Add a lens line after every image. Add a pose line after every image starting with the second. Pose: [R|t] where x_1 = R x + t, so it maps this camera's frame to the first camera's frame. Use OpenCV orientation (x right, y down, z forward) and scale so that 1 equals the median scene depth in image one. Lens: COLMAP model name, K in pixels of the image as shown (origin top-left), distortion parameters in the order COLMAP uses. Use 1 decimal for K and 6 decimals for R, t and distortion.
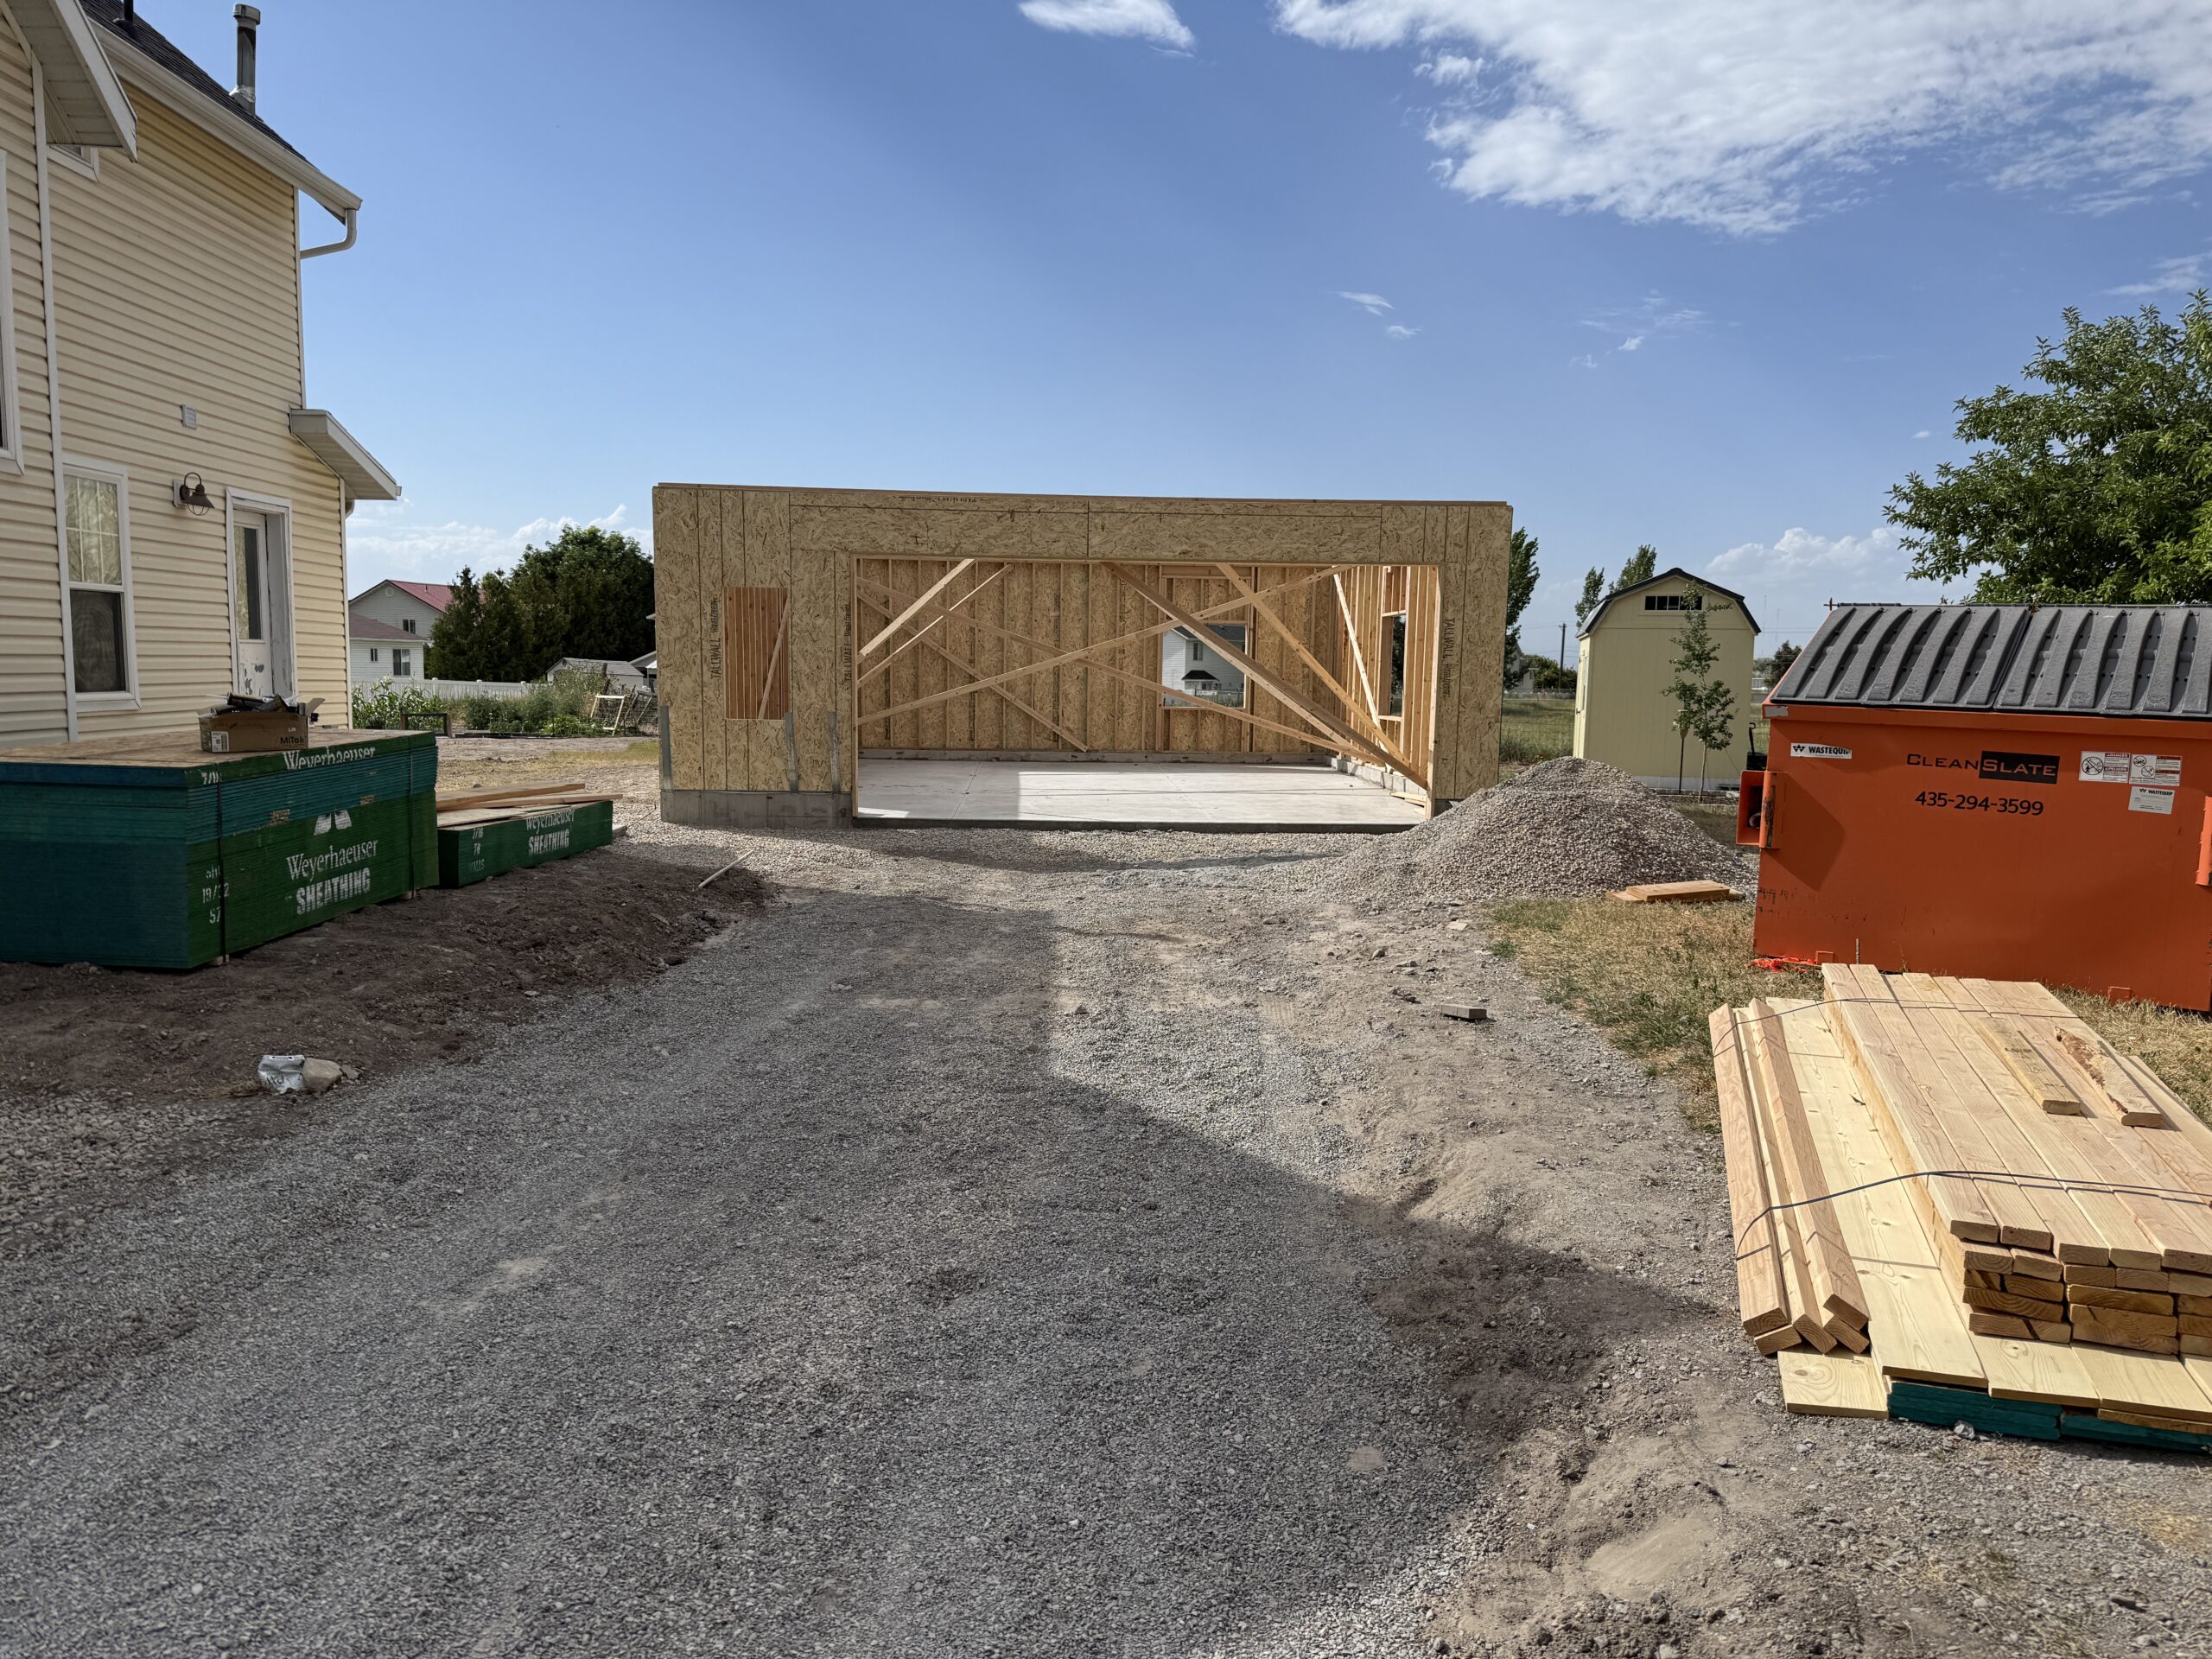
lens RADIAL K [[1560.3, 0, 1106.0], [0, 1560.3, 829.5], [0, 0, 1]] dist [0.151309, 0.000165]
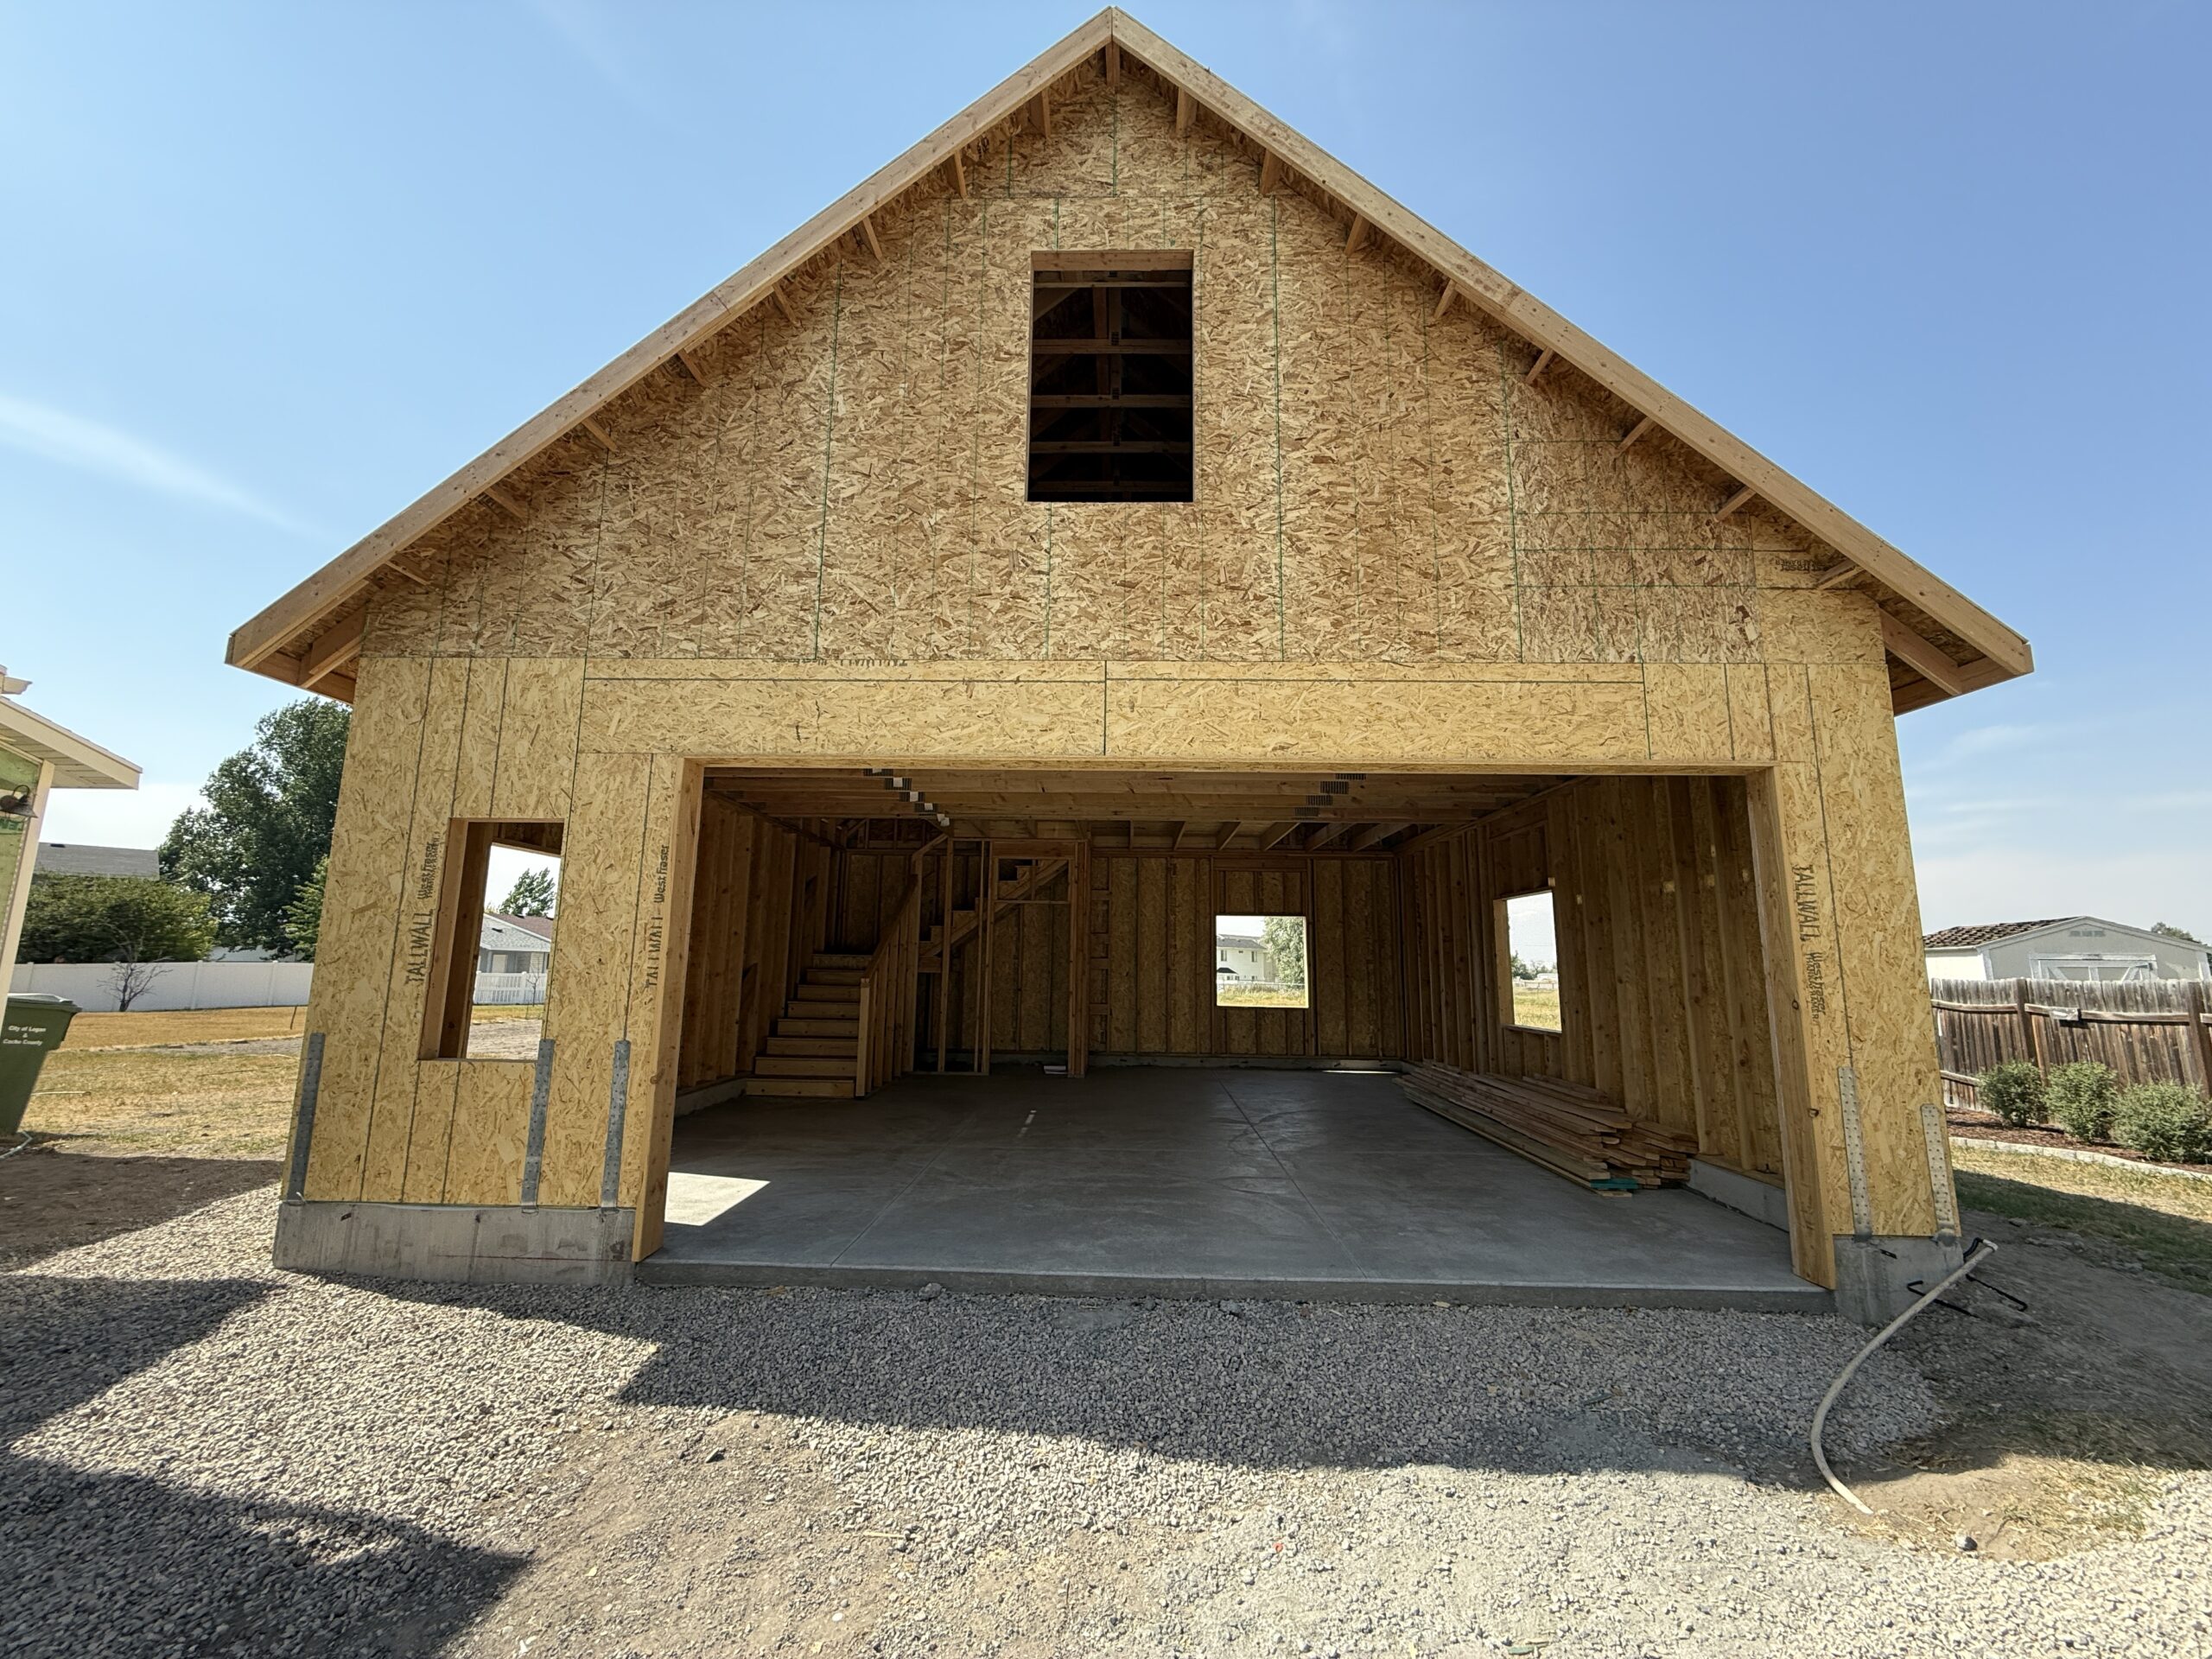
lens RADIAL K [[886.7, 0, 1106.0], [0, 886.7, 829.5], [0, 0, 1]] dist [-0.000448, -0.000019]
pose [[0.997709, -0.012582, -0.066476, 0.009042], [-0.004776, 0.967008, -0.254700, -0.070689], [0.067487, 0.254434, 0.964733, 0.709107]]
